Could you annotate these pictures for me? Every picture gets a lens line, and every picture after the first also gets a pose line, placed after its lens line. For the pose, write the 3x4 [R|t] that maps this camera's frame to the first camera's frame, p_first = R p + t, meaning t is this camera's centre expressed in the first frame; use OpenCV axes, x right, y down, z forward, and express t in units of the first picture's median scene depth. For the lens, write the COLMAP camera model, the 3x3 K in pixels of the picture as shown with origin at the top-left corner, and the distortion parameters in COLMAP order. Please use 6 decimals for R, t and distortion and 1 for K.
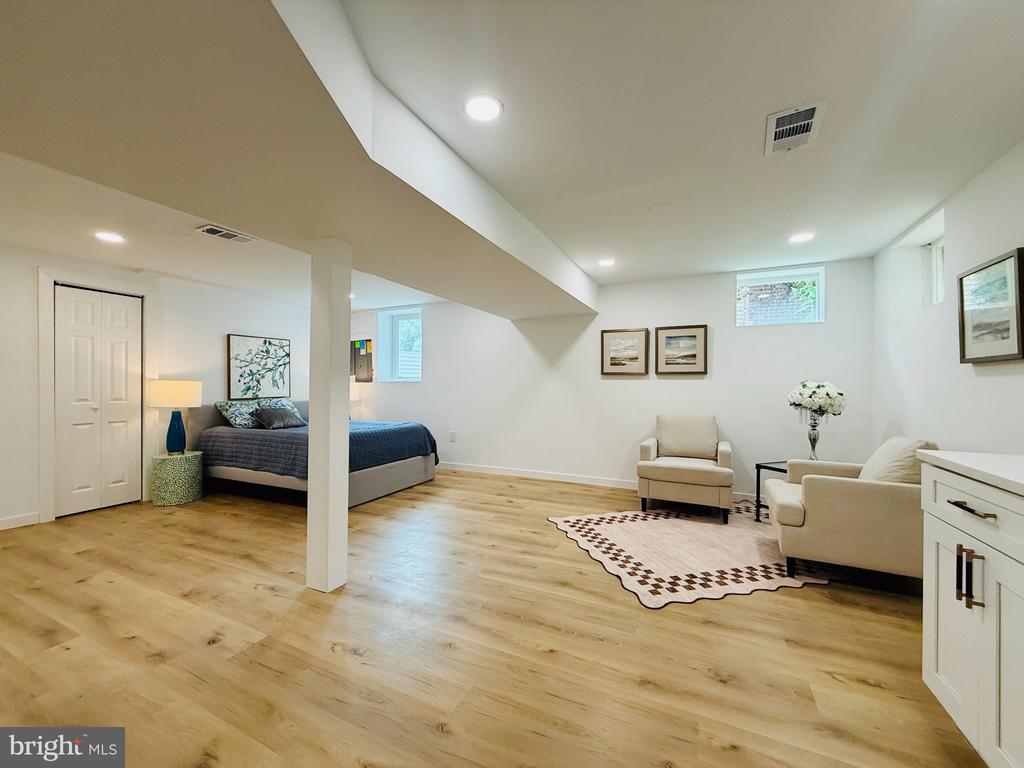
lens RADIAL K [[407.4, 0, 508.4], [0, 407.4, 383.1], [0, 0, 1]] dist [0.000328, 0.000154]
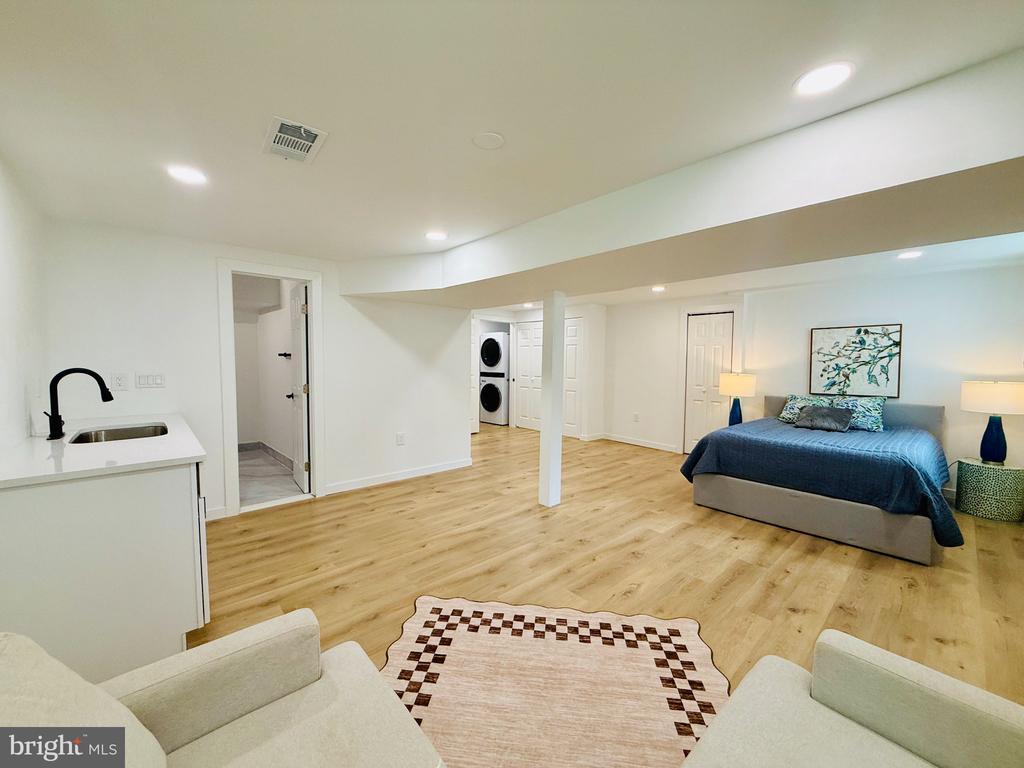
lens RADIAL K [[407.4, 0, 510.7], [0, 407.4, 385.9], [0, 0, 1]] dist [0.000328, 0.000154]
pose [[-0.372248, 0.053767, -0.926575, 0.651333], [-0.003137, 0.998242, 0.059186, -0.045284], [0.928128, 0.024938, -0.371425, 0.845535]]
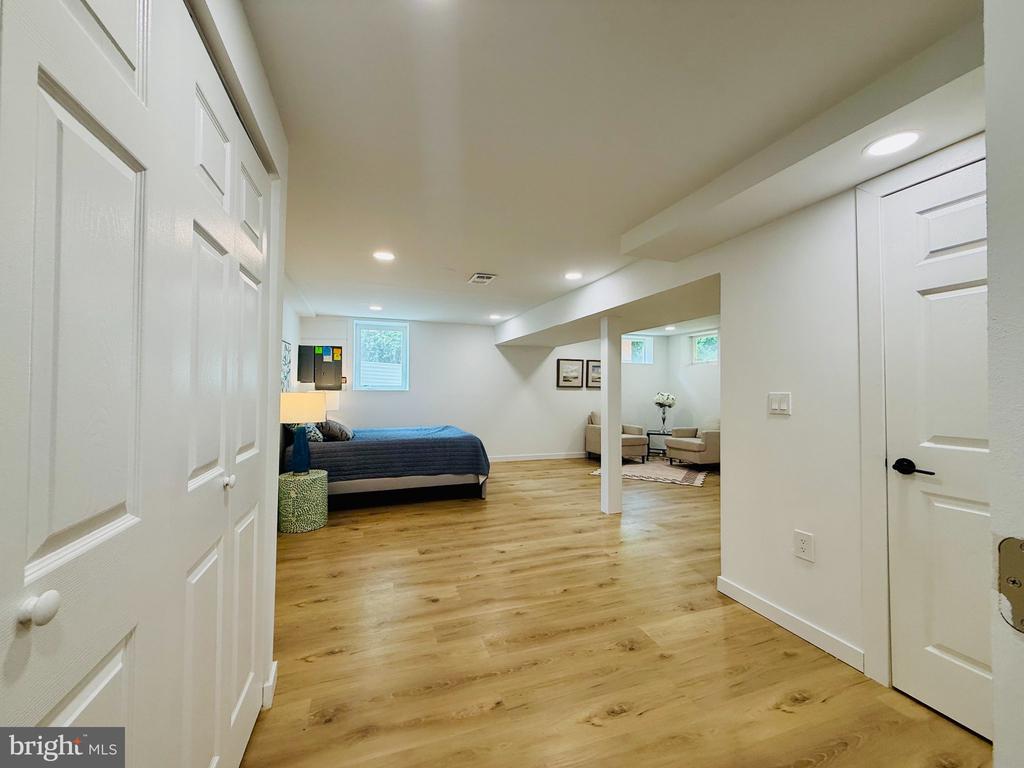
lens RADIAL K [[407.4, 0, 509.8], [0, 407.4, 382.2], [0, 0, 1]] dist [0.000328, 0.000154]
pose [[0.704401, 0.013733, 0.709670, -1.170386], [-0.009639, 0.999906, -0.009782, -0.026280], [-0.709737, 0.000050, 0.704467, 0.039697]]
